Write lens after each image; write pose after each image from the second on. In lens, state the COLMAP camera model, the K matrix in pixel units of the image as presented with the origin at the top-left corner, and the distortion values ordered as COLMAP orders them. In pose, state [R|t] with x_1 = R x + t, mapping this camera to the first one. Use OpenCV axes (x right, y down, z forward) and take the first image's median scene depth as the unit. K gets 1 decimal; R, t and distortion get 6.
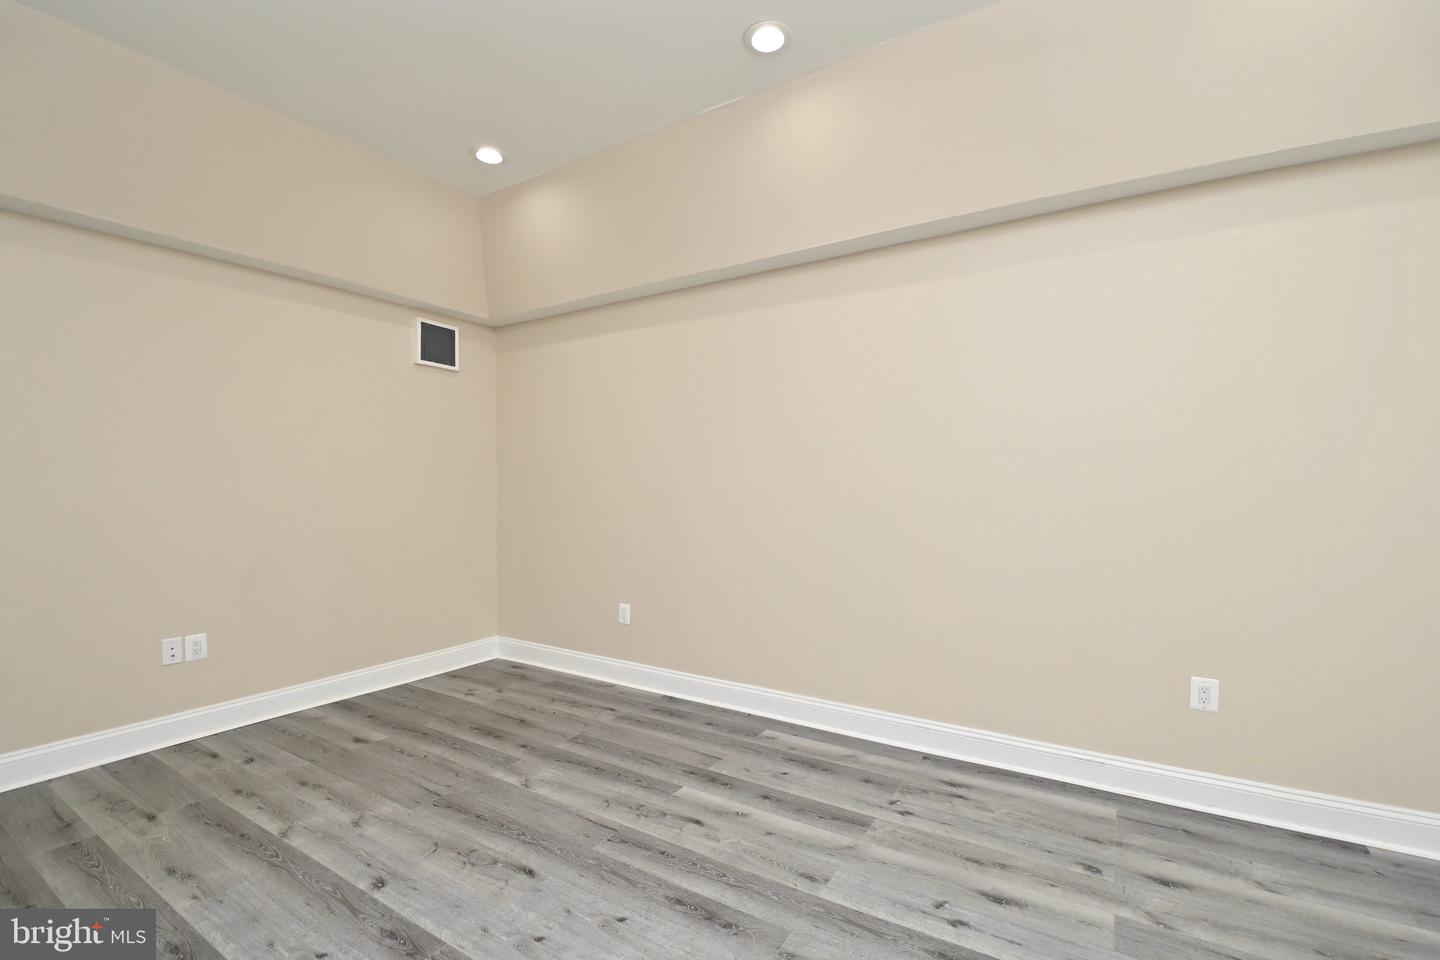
lens RADIAL K [[635.7, 0, 725.4], [0, 635.7, 492.1], [0, 0, 1]] dist [-0.025803, -0.001345]
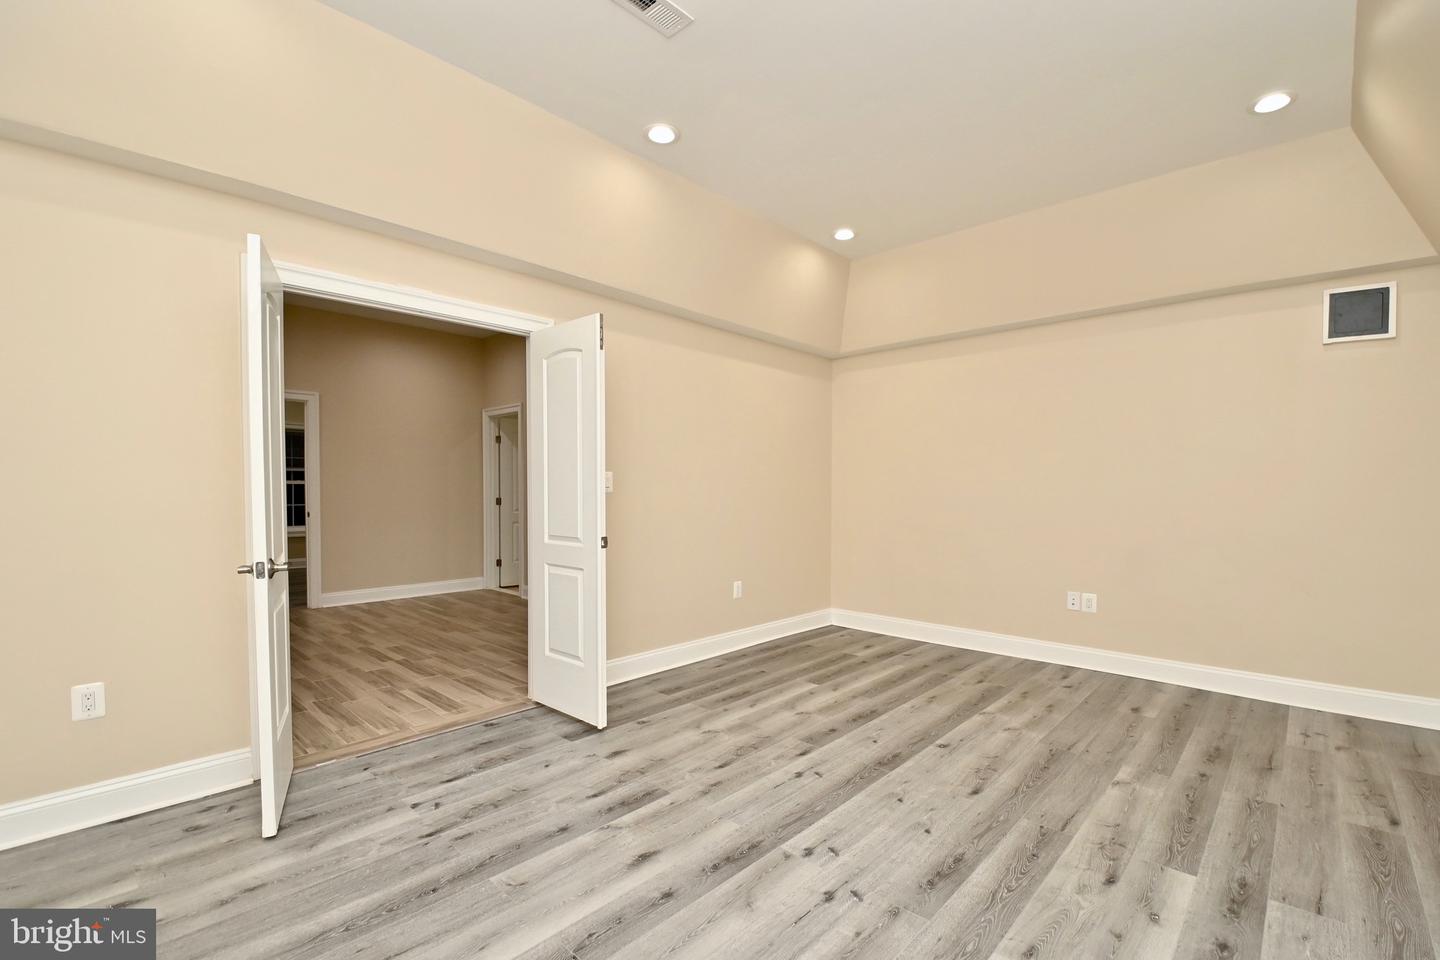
lens RADIAL K [[635.7, 0, 725.4], [0, 635.7, 479.9], [0, 0, 1]] dist [-0.025803, -0.001345]
pose [[-0.207046, -0.005575, -0.978315, 0.777003], [-0.013356, 0.999907, -0.002871, -0.006811], [0.978240, 0.012472, -0.207101, 0.579424]]
